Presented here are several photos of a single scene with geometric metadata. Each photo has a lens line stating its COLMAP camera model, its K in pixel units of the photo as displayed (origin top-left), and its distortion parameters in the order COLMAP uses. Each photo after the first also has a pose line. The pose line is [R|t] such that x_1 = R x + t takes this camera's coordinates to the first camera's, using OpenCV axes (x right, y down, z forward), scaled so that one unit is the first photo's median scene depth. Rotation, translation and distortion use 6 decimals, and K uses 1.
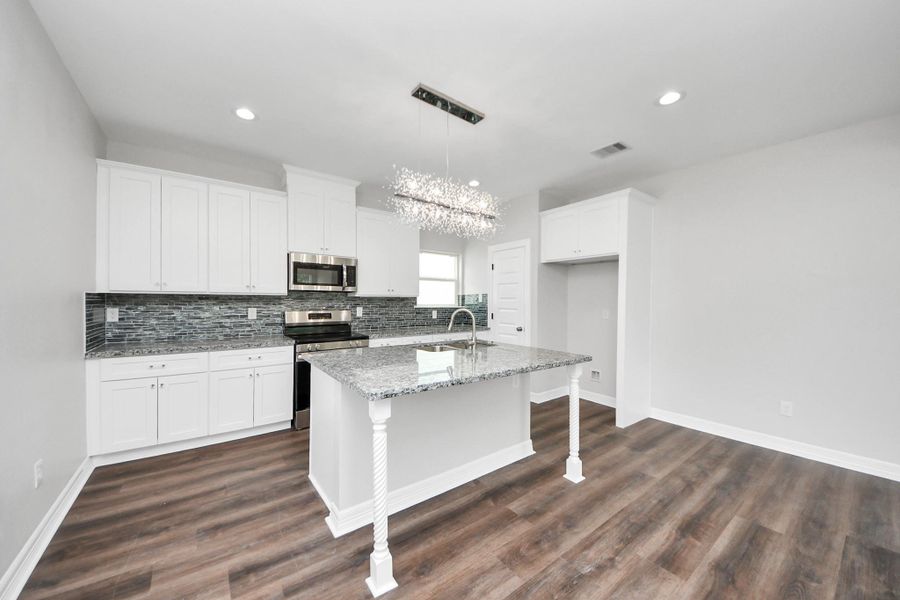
lens RADIAL K [[319.4, 0, 446.7], [0, 319.4, 303.2], [0, 0, 1]] dist [0.023372, -0.017667]
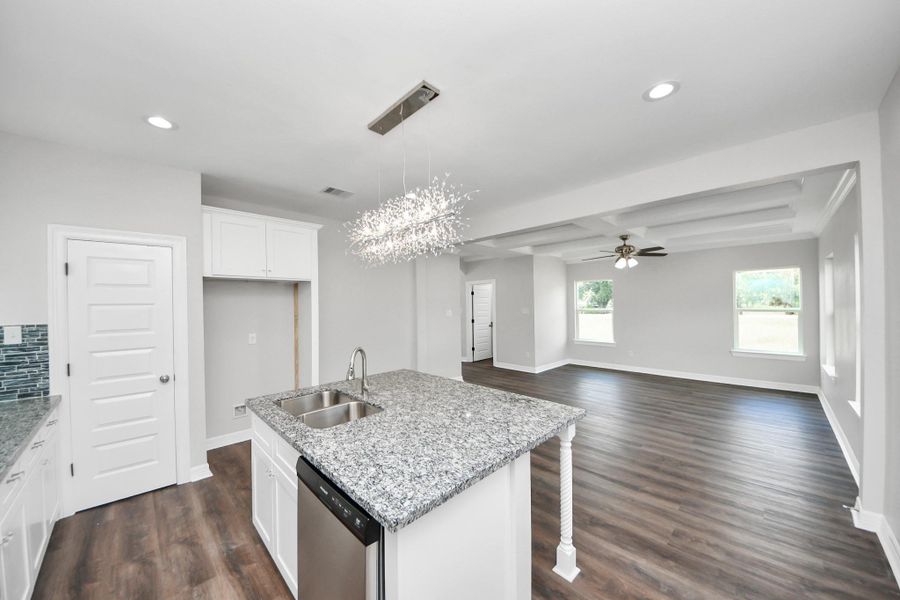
lens RADIAL K [[319.4, 0, 446.7], [0, 319.4, 303.2], [0, 0, 1]] dist [0.023372, -0.017667]
pose [[-0.130639, -0.001953, 0.991428, -0.581594], [0.024214, 0.999693, 0.005160, -0.070028], [-0.991134, 0.024680, -0.130551, 0.680744]]
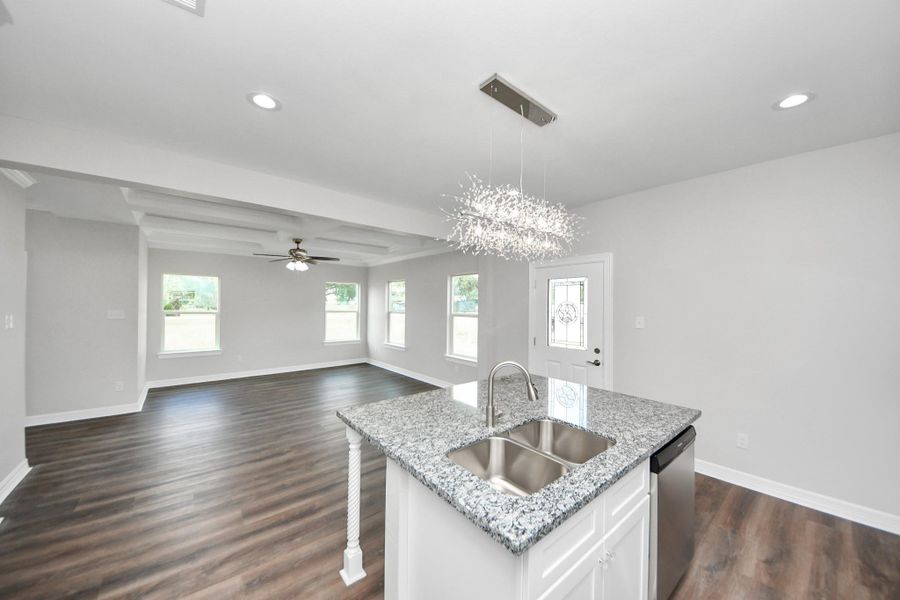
lens RADIAL K [[319.4, 0, 446.7], [0, 319.4, 303.2], [0, 0, 1]] dist [0.023372, -0.017667]
pose [[-0.998822, -0.017681, -0.045196, 0.154368], [-0.017938, 0.999825, 0.005276, -0.072894], [0.045095, 0.006080, -0.998964, 1.231069]]
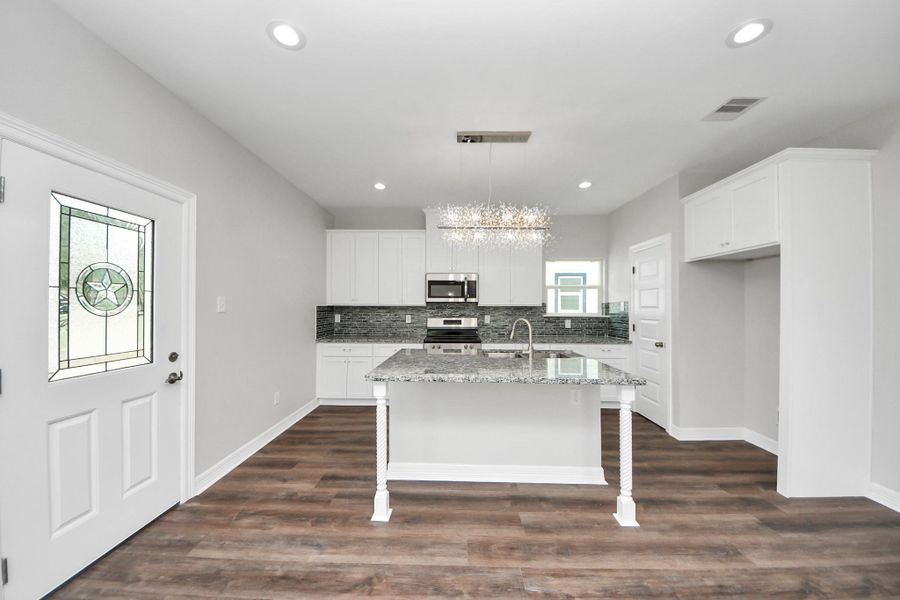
lens RADIAL K [[314.8, 0, 450.0], [0, 314.8, 300.0], [0, 0, 1]] dist [0.018121, -0.016442]
pose [[0.793490, -0.018042, -0.608316, 0.377693], [-0.002398, 0.999460, -0.032771, -0.006281], [0.608579, 0.027462, 0.793018, 0.029428]]
